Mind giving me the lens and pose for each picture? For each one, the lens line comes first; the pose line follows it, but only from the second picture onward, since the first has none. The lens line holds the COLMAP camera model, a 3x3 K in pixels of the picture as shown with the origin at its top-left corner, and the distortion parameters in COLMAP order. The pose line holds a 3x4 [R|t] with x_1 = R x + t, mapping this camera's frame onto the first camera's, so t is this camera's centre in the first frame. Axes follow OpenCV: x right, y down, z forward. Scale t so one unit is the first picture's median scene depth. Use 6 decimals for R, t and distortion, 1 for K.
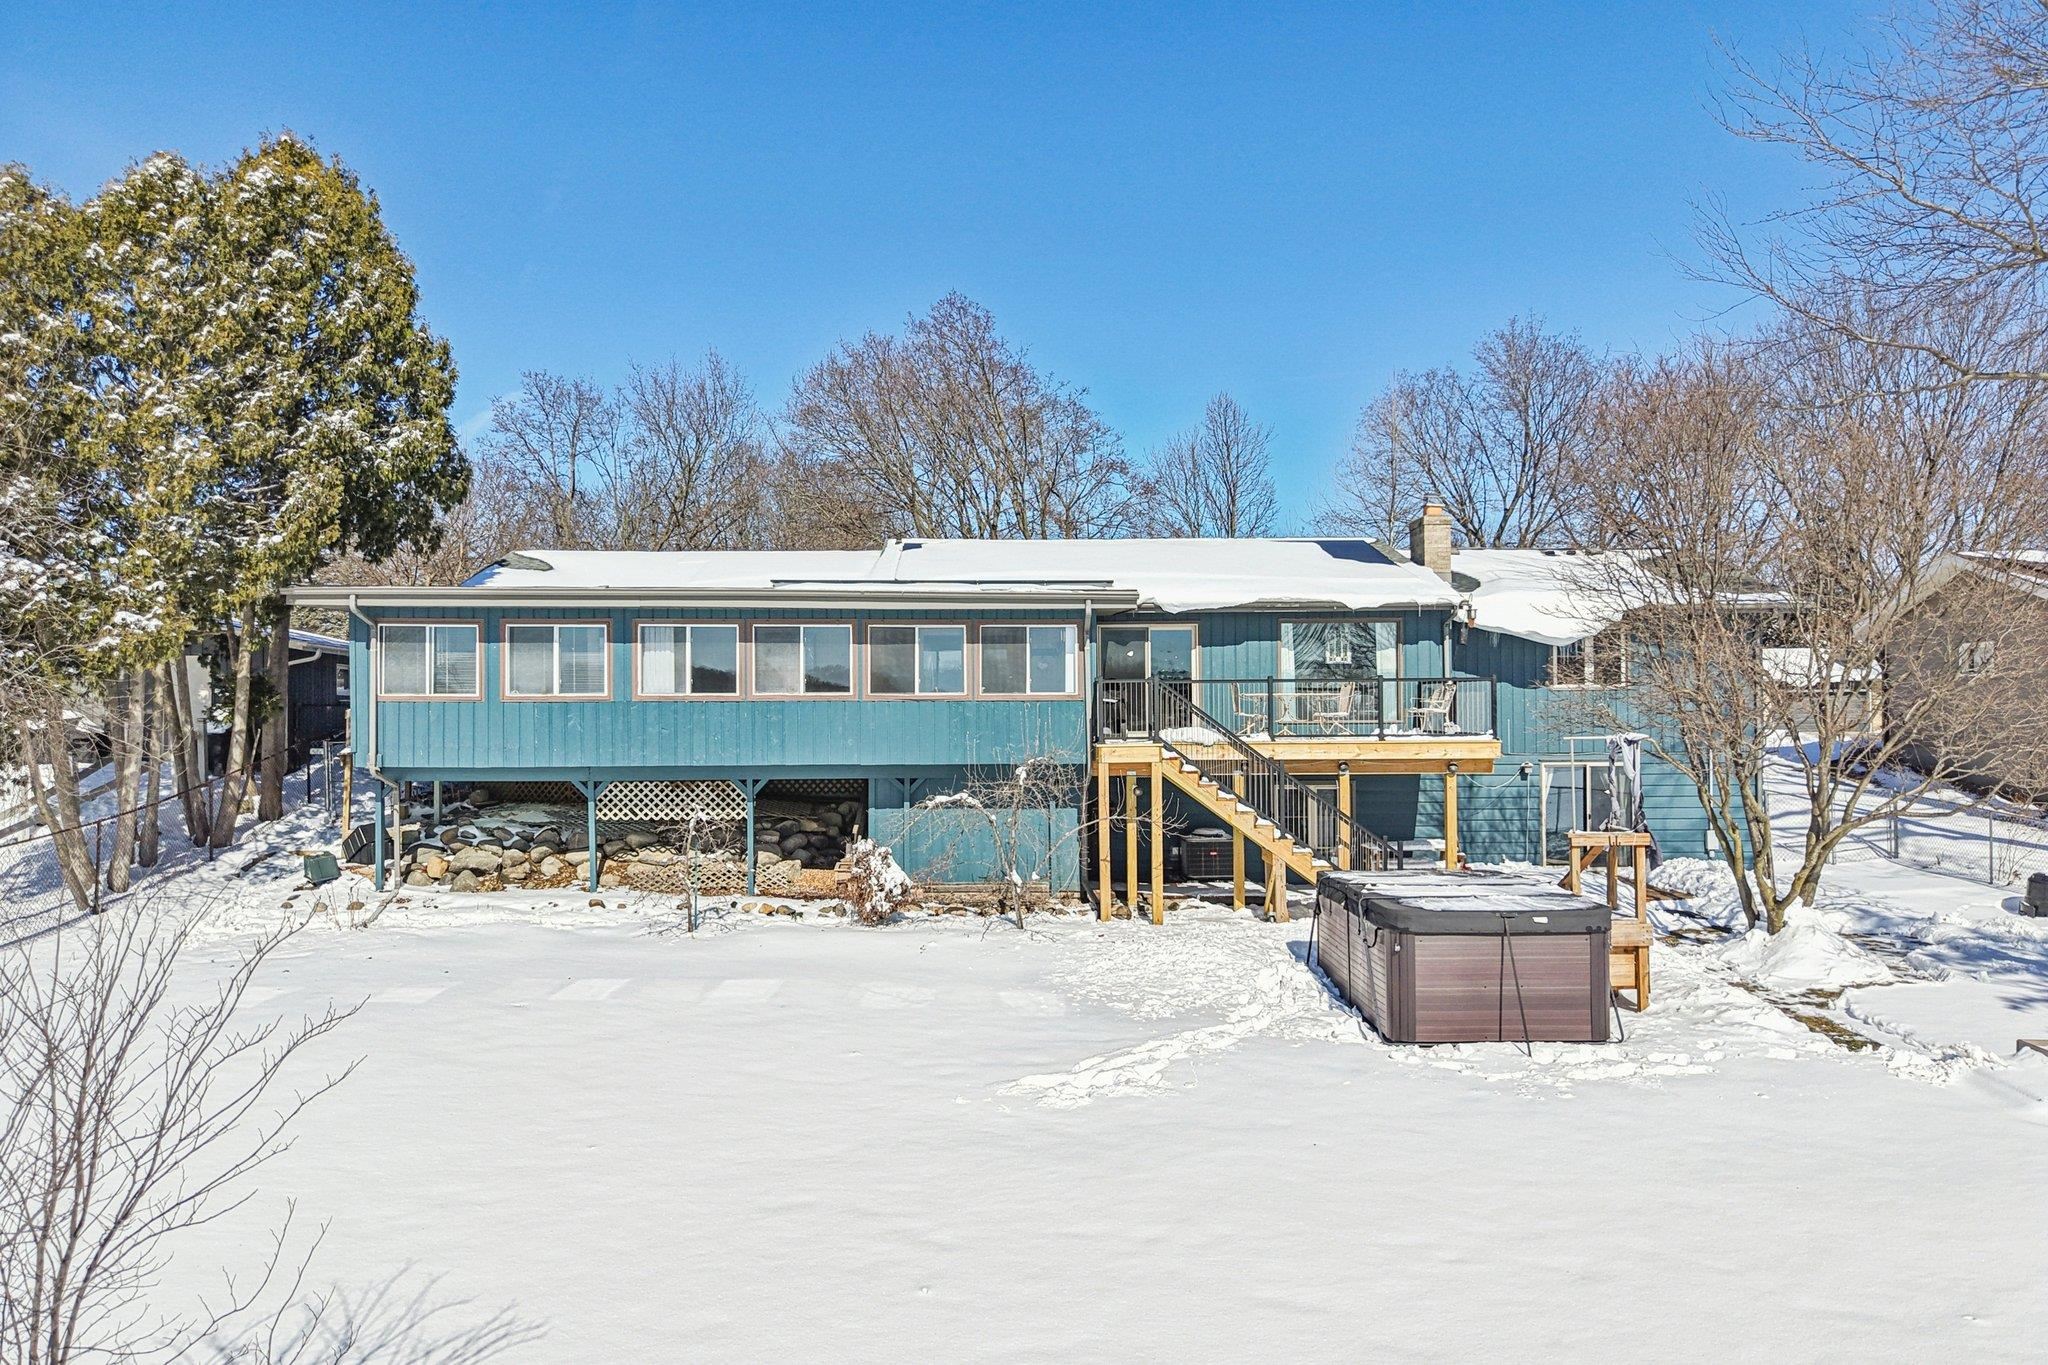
lens RADIAL K [[1379.5, 0, 1027.6], [0, 1379.5, 710.6], [0, 0, 1]] dist [0.002535, 0.000187]
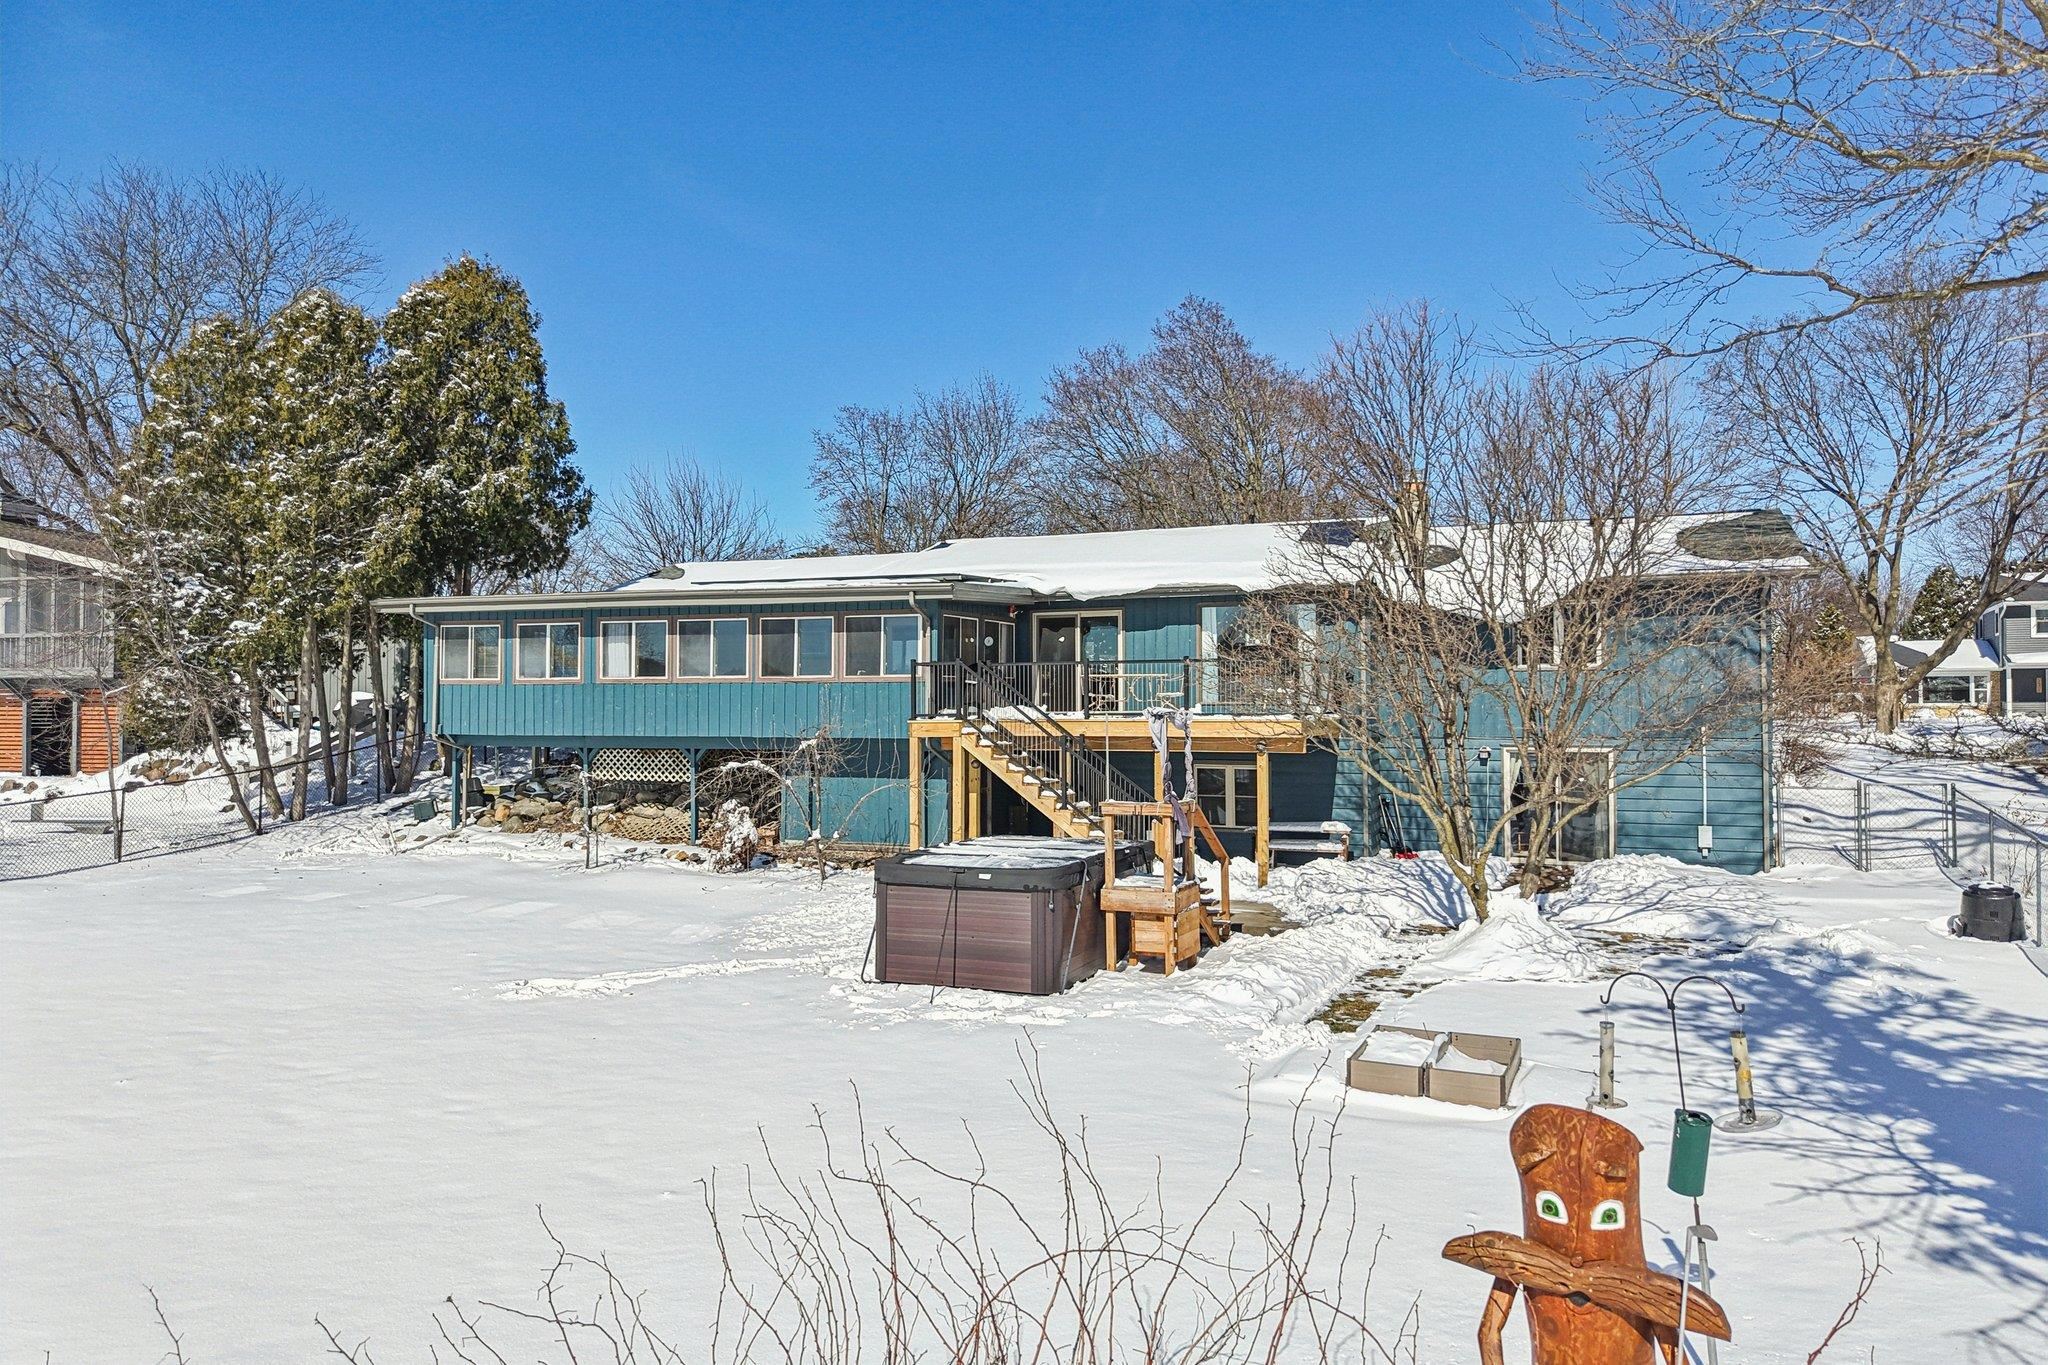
lens RADIAL K [[1342.9, 0, 1024.0], [0, 1342.9, 682.5], [0, 0, 1]] dist [0.021421, -0.041378]
pose [[0.923124, -0.004373, -0.384477, 0.534274], [-0.002109, 0.999863, -0.016436, 0.011429], [0.384496, 0.015983, 0.922988, 0.026302]]
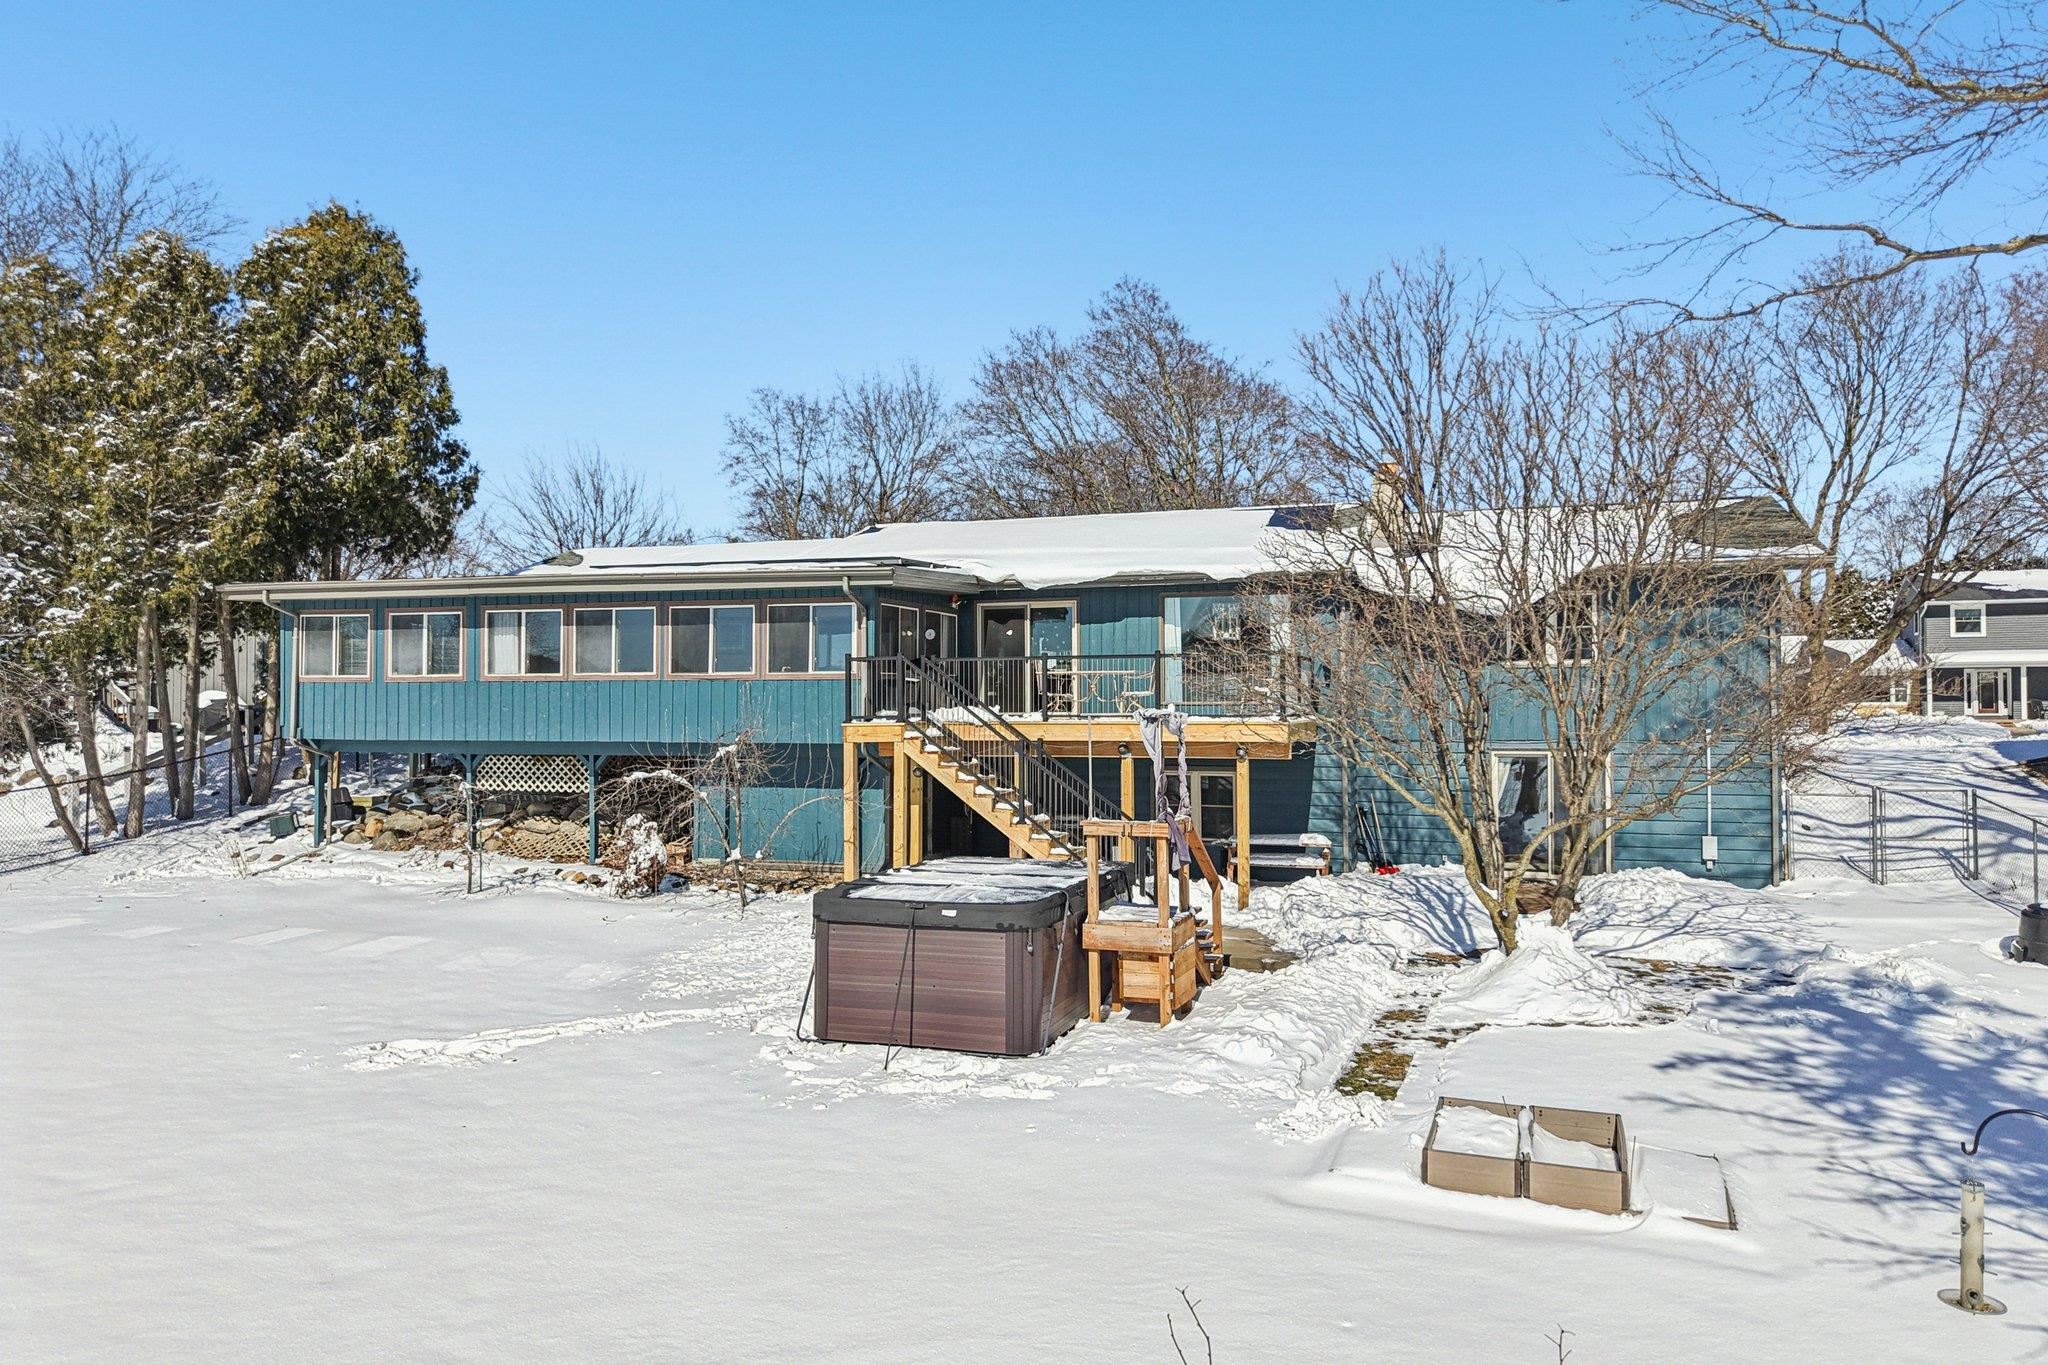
lens RADIAL K [[1356.2, 0, 1024.0], [0, 1356.2, 682.5], [0, 0, 1]] dist [0.002725, -0.005009]
pose [[0.946241, -0.003644, -0.323442, 0.466748], [-0.001645, 0.999869, -0.016074, 0.010807], [0.323458, 0.015742, 0.946111, 0.120368]]
